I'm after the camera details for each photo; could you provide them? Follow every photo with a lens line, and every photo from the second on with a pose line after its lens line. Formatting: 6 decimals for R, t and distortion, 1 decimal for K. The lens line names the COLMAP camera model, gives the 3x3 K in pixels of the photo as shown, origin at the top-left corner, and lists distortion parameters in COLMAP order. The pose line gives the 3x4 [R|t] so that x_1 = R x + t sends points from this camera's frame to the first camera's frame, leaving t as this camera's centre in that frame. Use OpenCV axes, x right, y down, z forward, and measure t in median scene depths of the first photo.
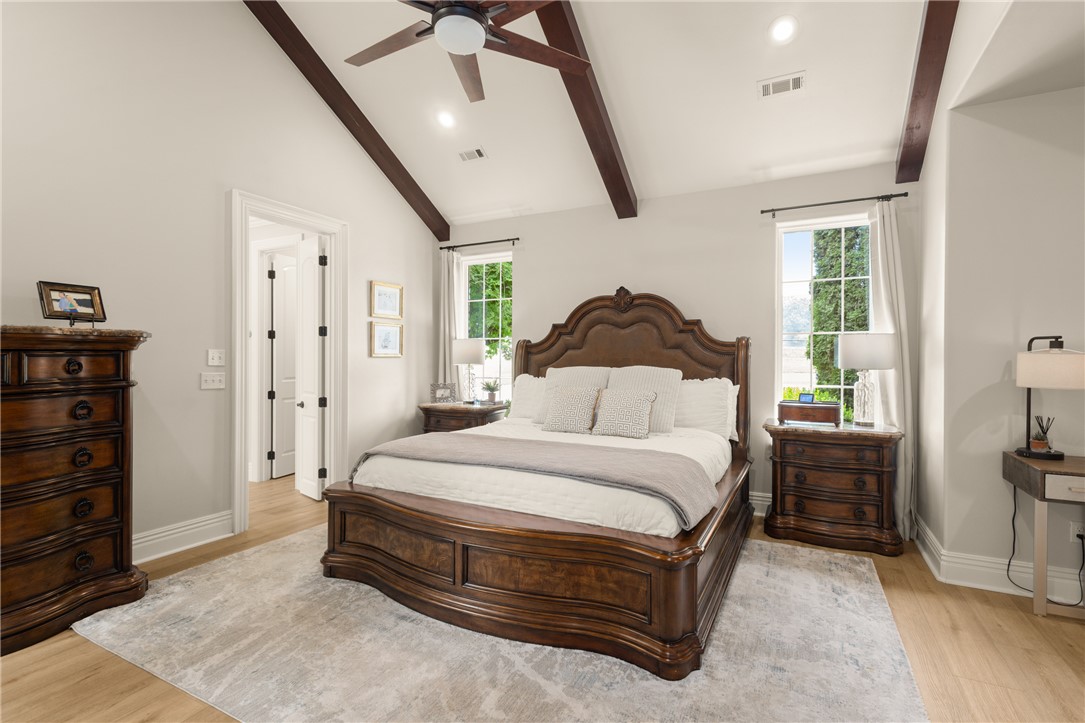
lens RADIAL K [[505.4, 0, 545.0], [0, 505.4, 360.1], [0, 0, 1]] dist [0.001392, 0.000060]
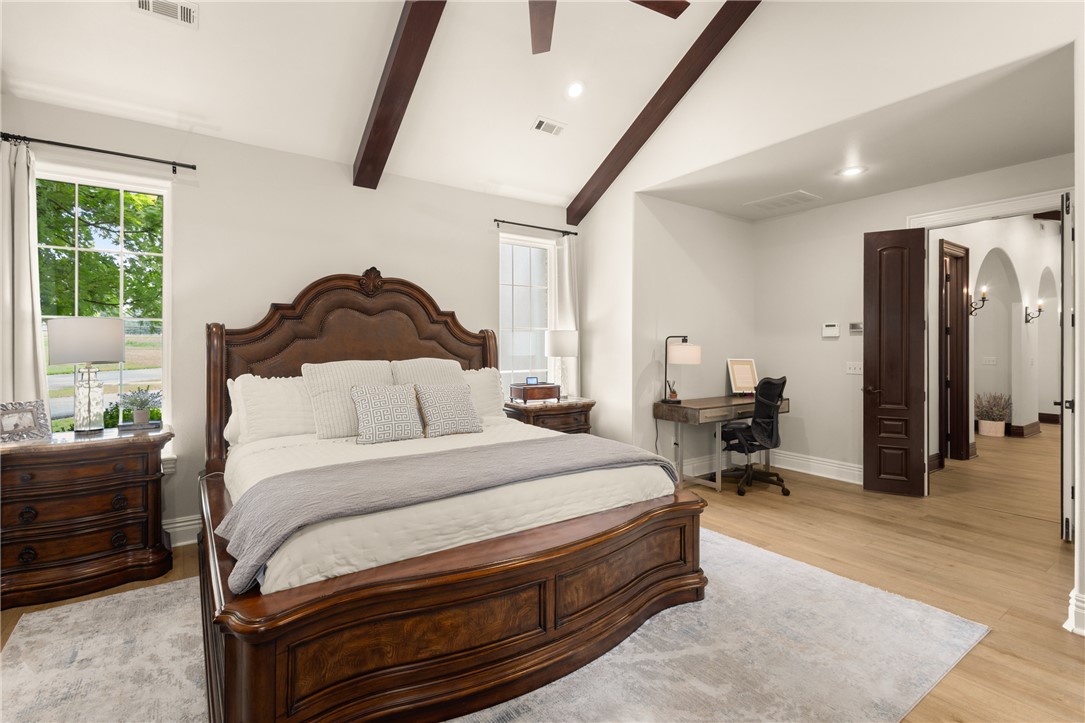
lens RADIAL K [[505.4, 0, 543.5], [0, 505.4, 352.6], [0, 0, 1]] dist [0.001392, 0.000060]
pose [[0.454570, -0.011778, 0.890633, -0.533631], [0.008607, 0.999924, 0.008831, -0.004724], [-0.890670, 0.003651, 0.454636, 0.382077]]
